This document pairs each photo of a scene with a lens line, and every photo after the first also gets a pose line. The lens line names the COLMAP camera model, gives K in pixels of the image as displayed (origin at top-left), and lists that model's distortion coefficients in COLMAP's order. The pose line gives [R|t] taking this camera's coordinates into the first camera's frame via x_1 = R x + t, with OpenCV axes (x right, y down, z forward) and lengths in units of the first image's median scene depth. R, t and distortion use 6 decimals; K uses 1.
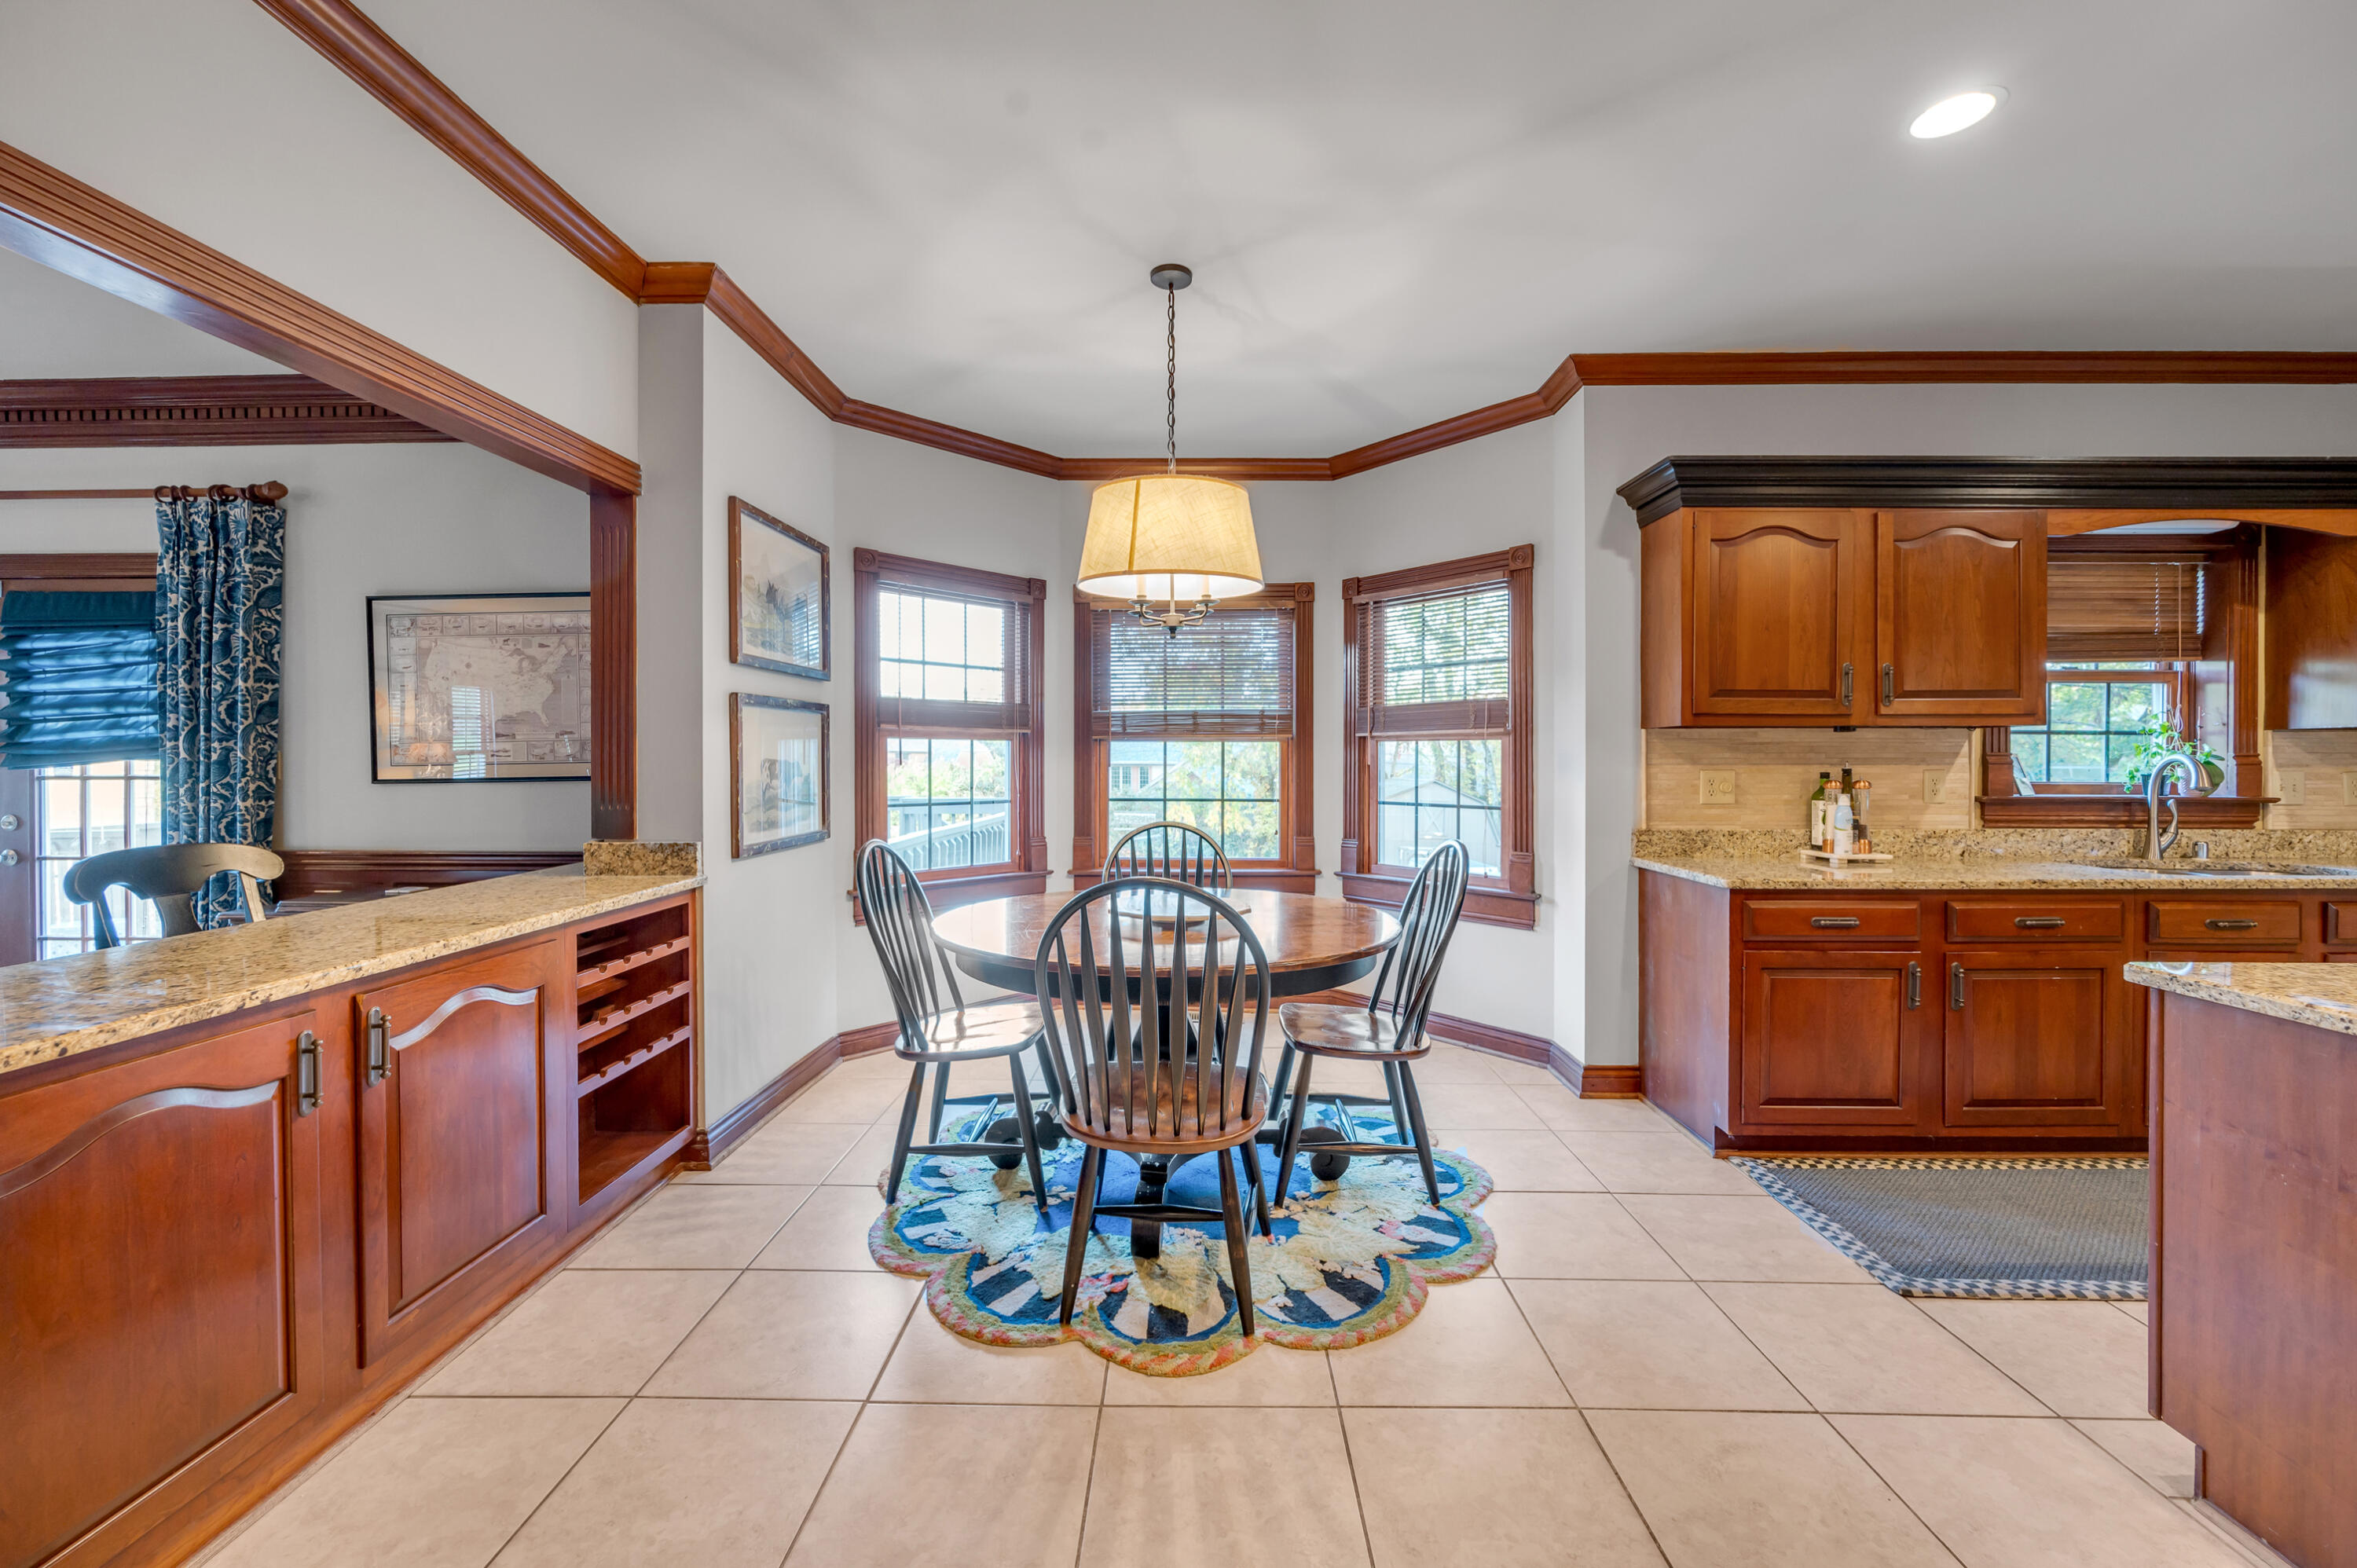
lens RADIAL K [[946.2, 0, 1187.0], [0, 946.2, 768.4], [0, 0, 1]] dist [-0.008833, 0.001020]
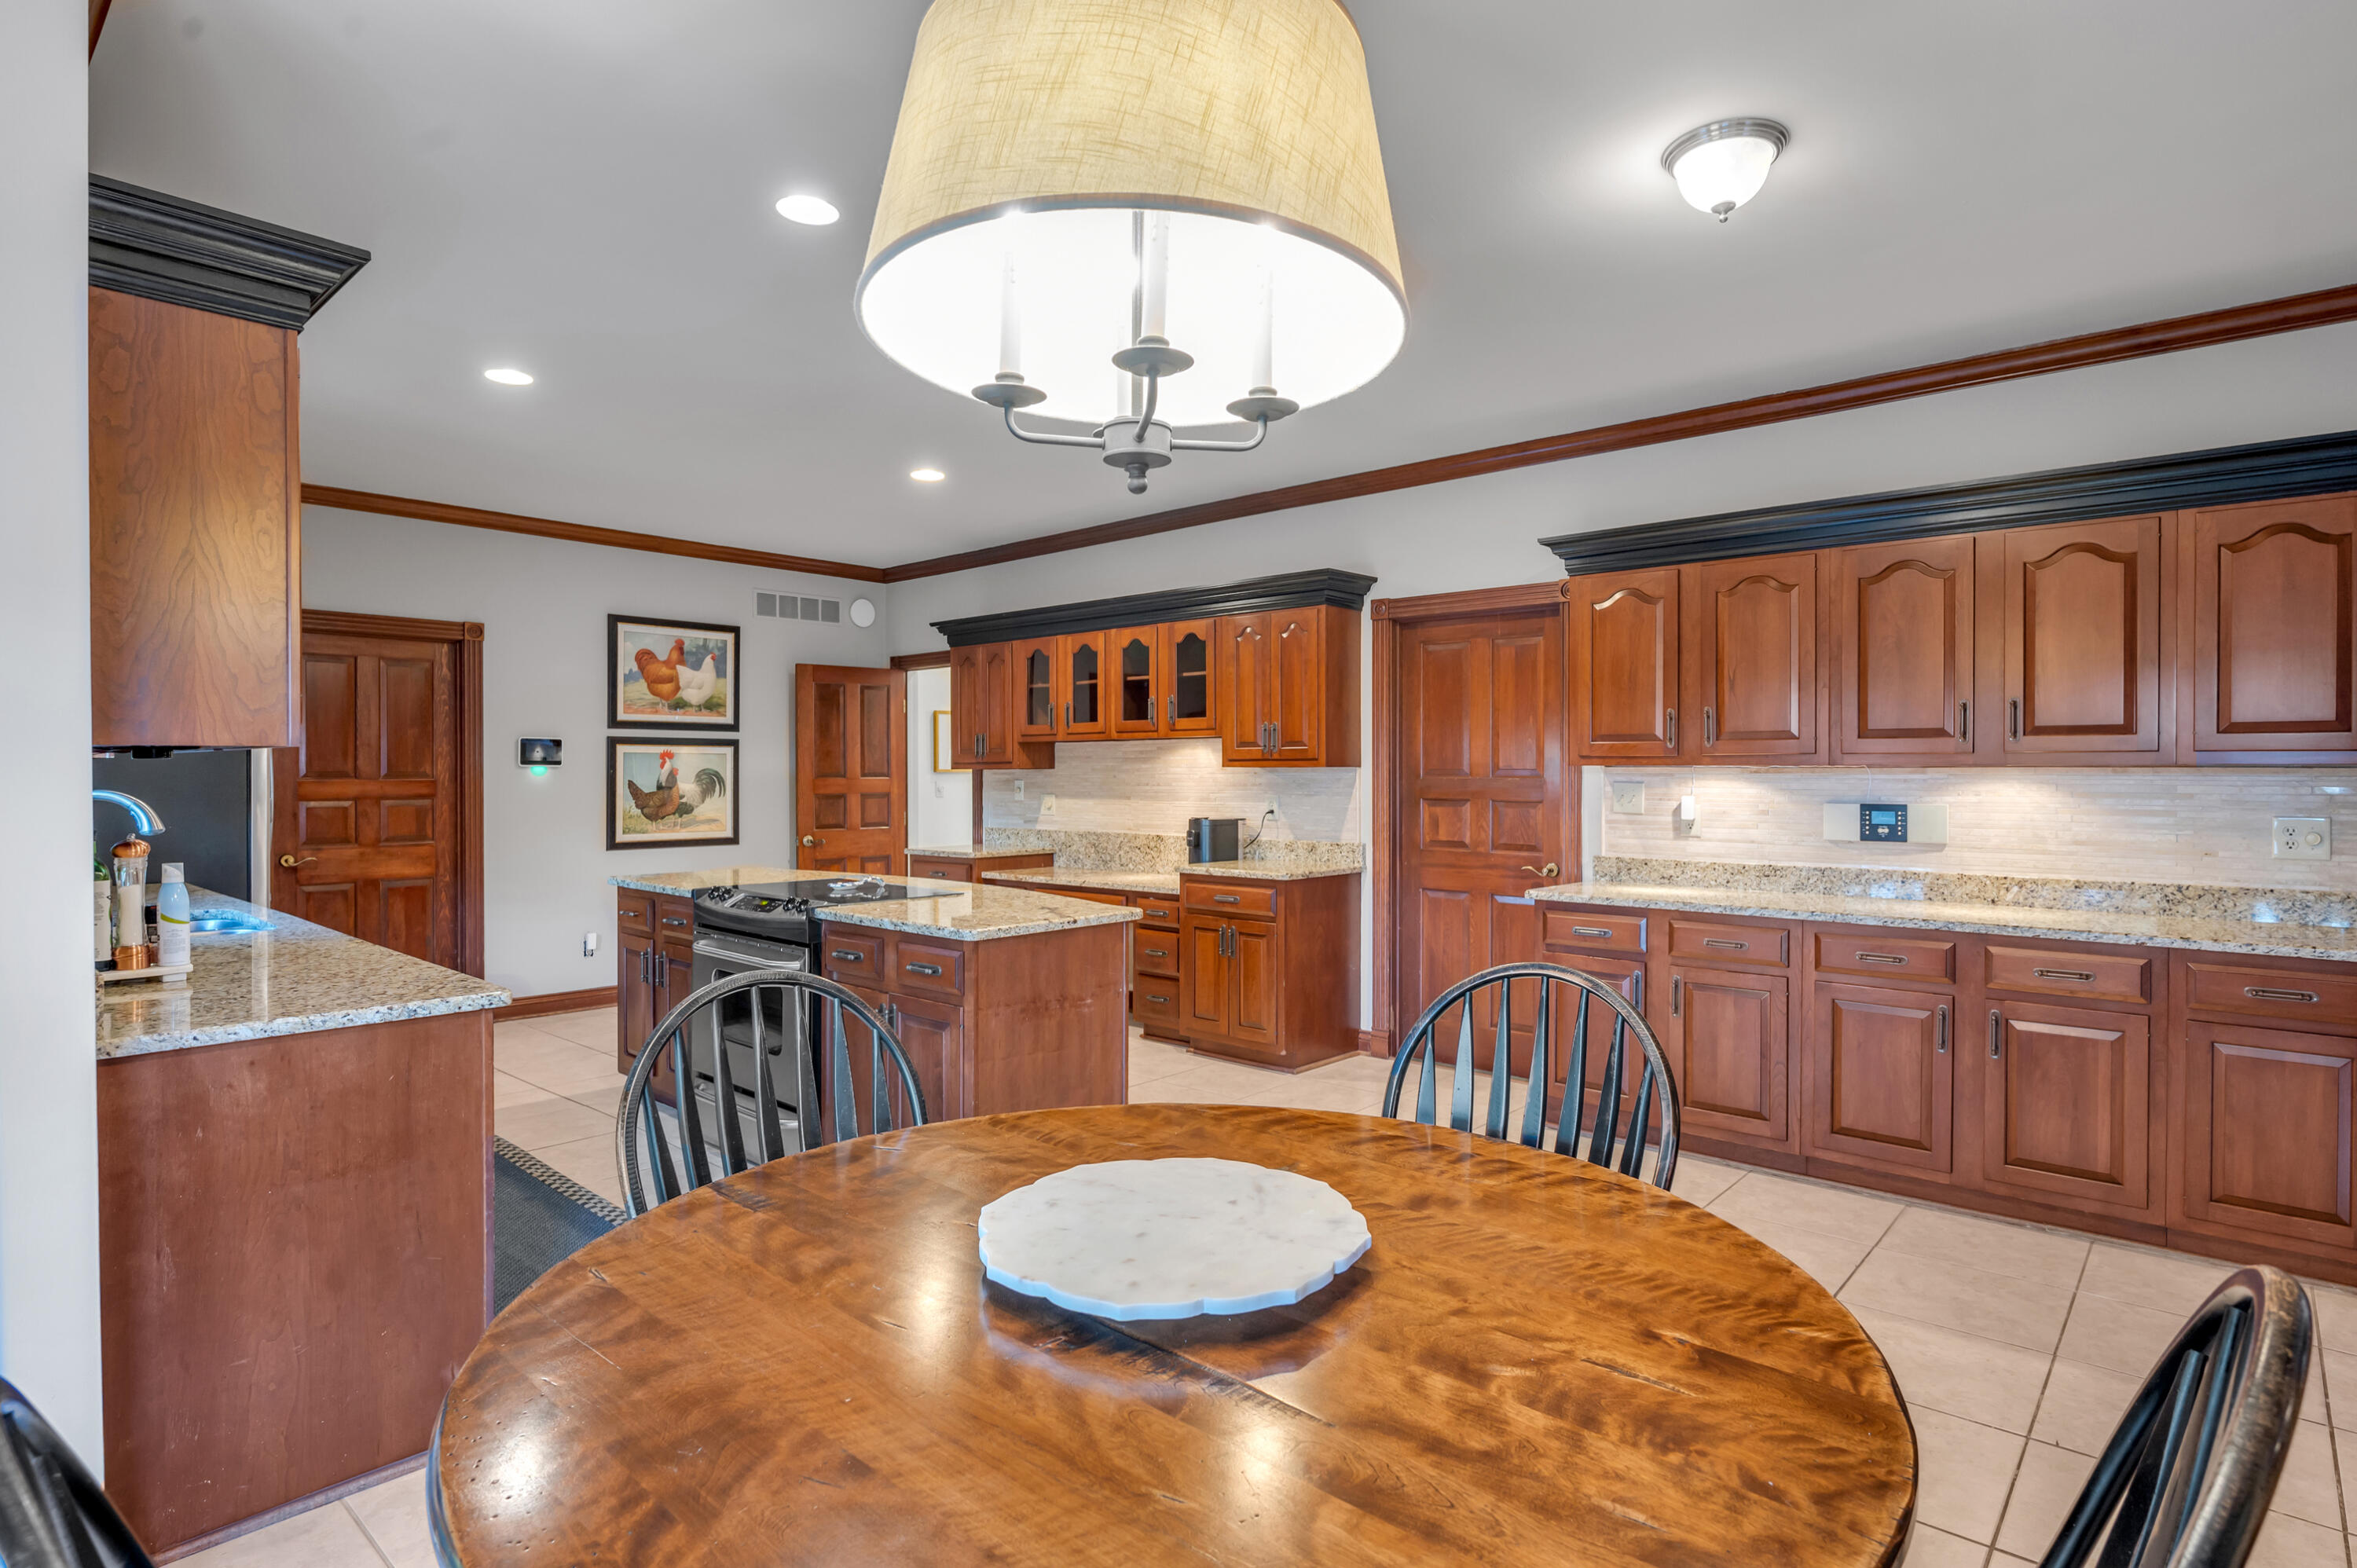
lens RADIAL K [[1197.7, 0, 1167.1], [0, 1197.7, 781.2], [0, 0, 1]] dist [-0.004650, -0.000296]
pose [[-0.750825, -0.005357, 0.660479, -0.260680], [0.006872, 0.999850, 0.015921, -0.031541], [-0.660465, 0.016493, -0.750675, 1.108302]]
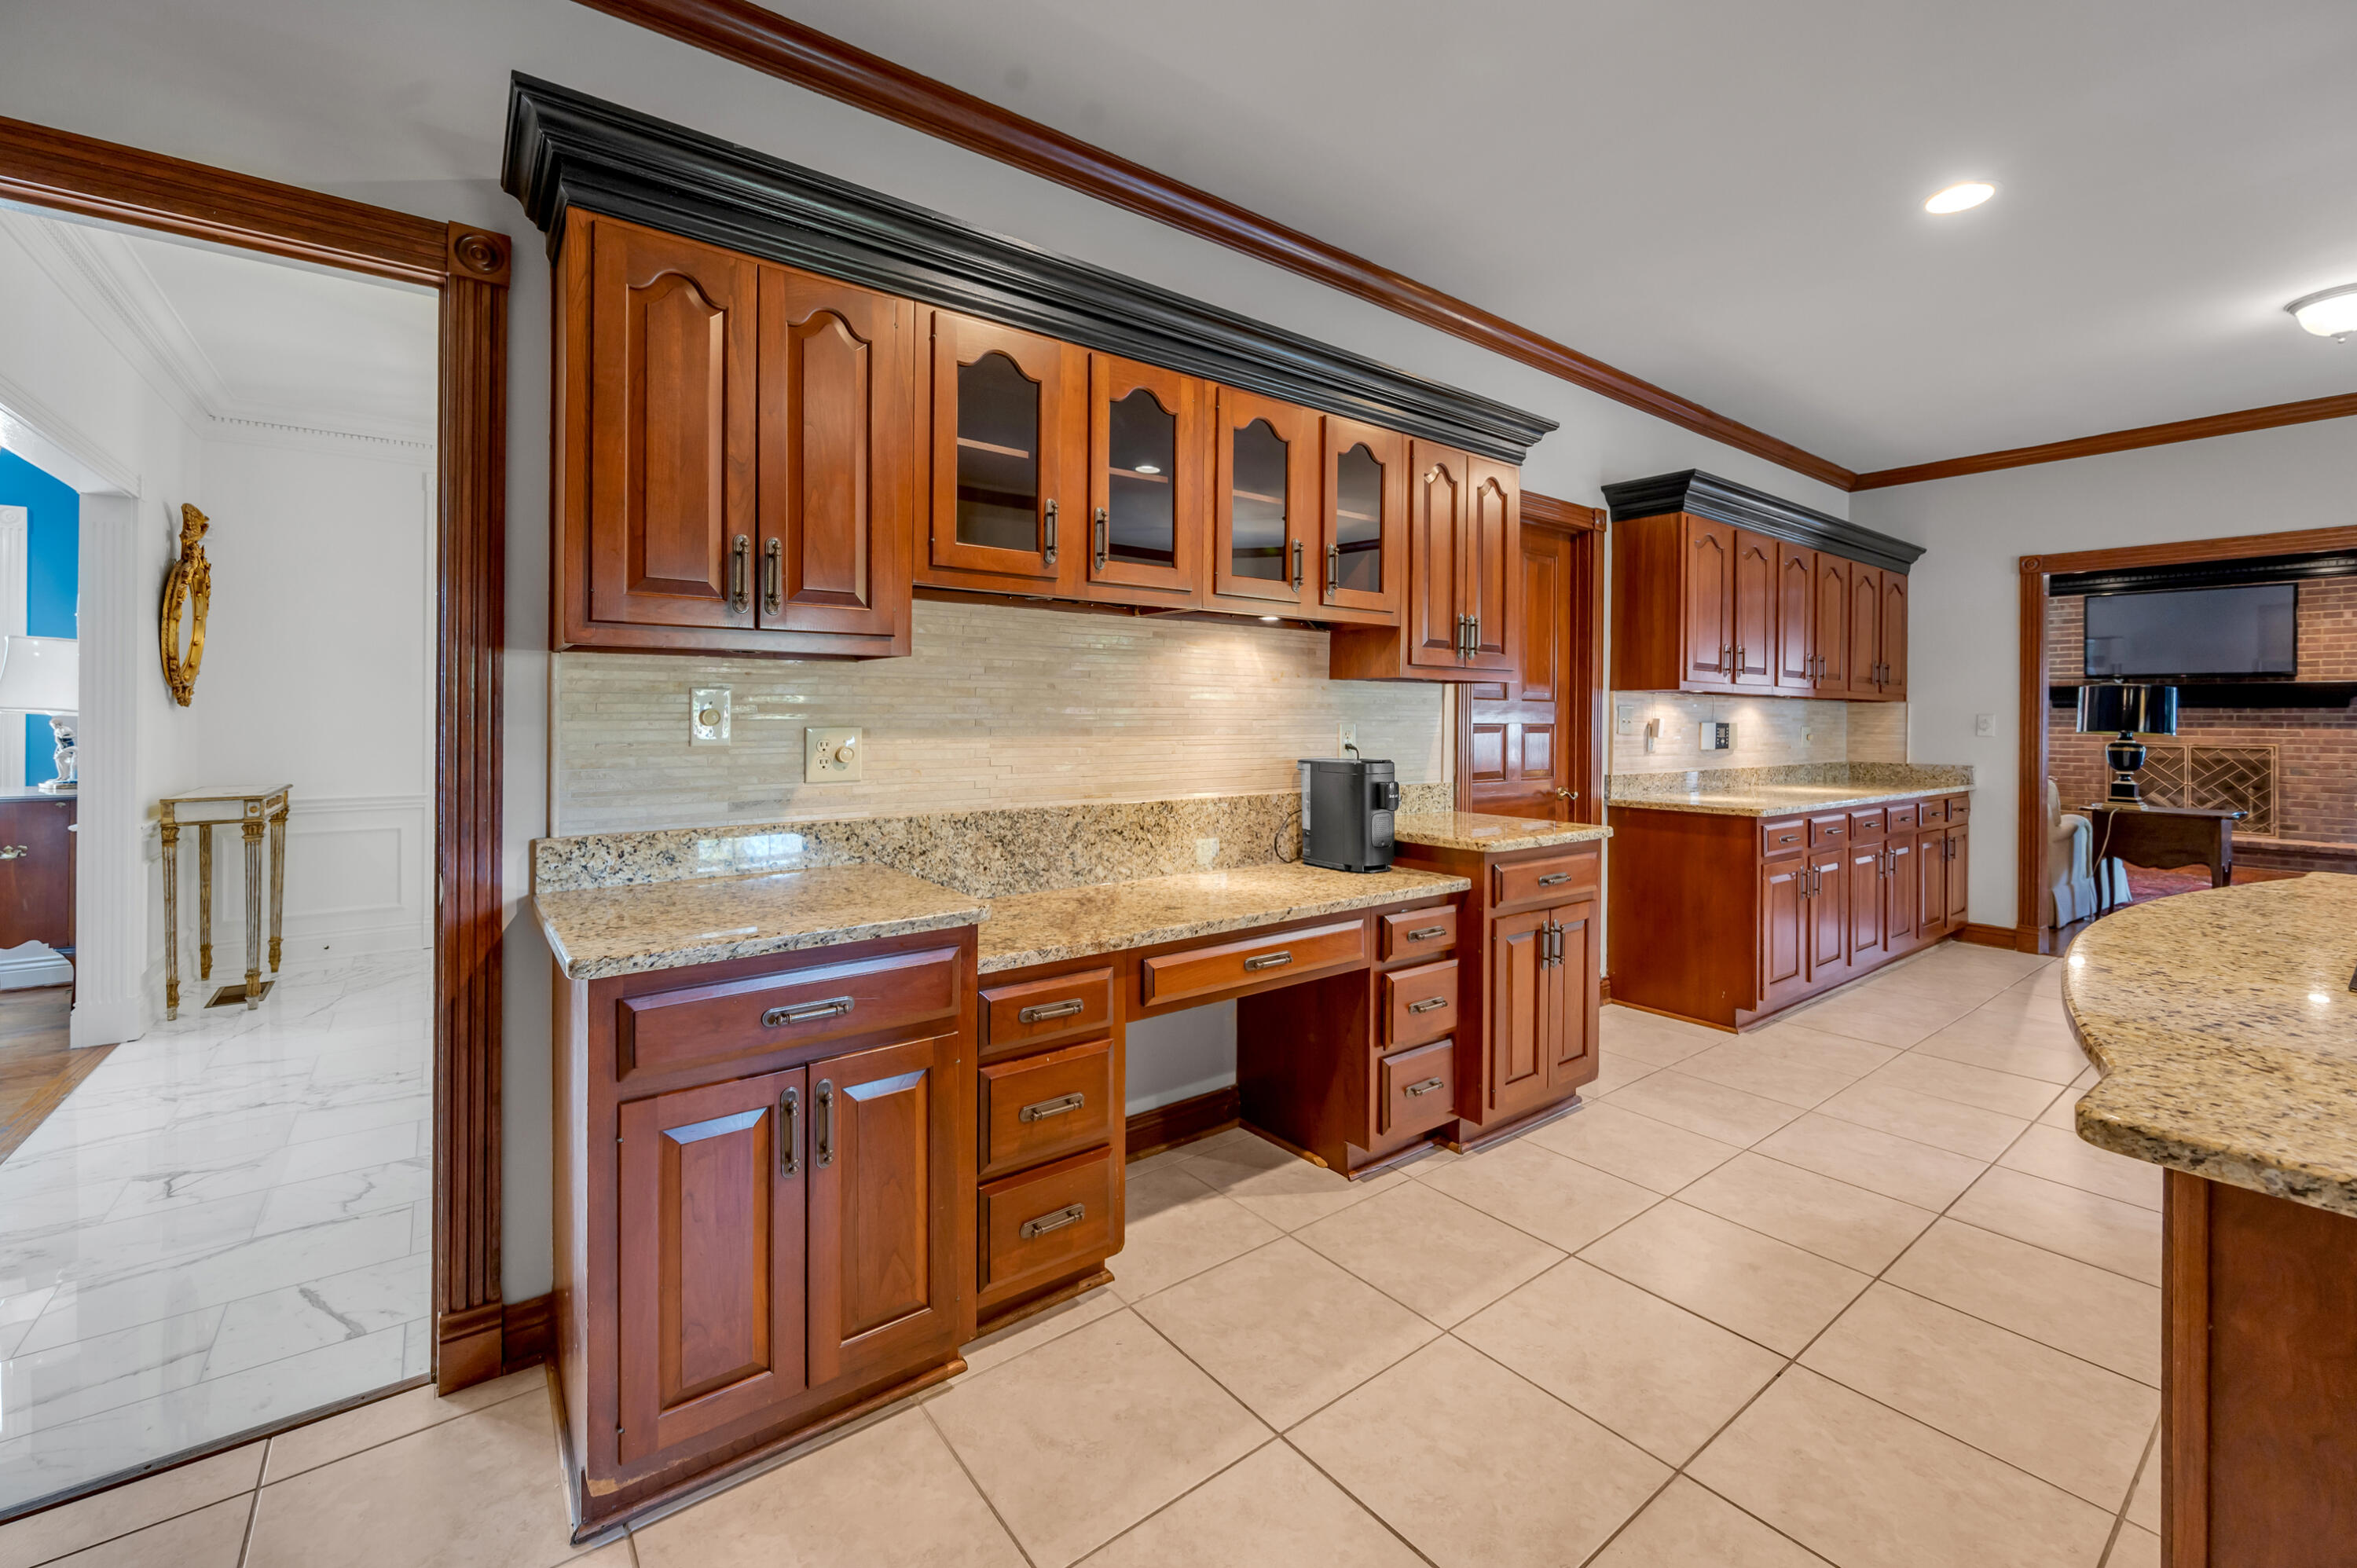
lens RADIAL K [[946.2, 0, 1167.6], [0, 946.2, 719.5], [0, 0, 1]] dist [-0.008833, 0.001020]
pose [[-0.791486, -0.004611, -0.611170, 1.491979], [-0.015565, 0.999799, 0.012614, 0.006193], [0.610989, 0.019497, -0.791399, 0.311075]]
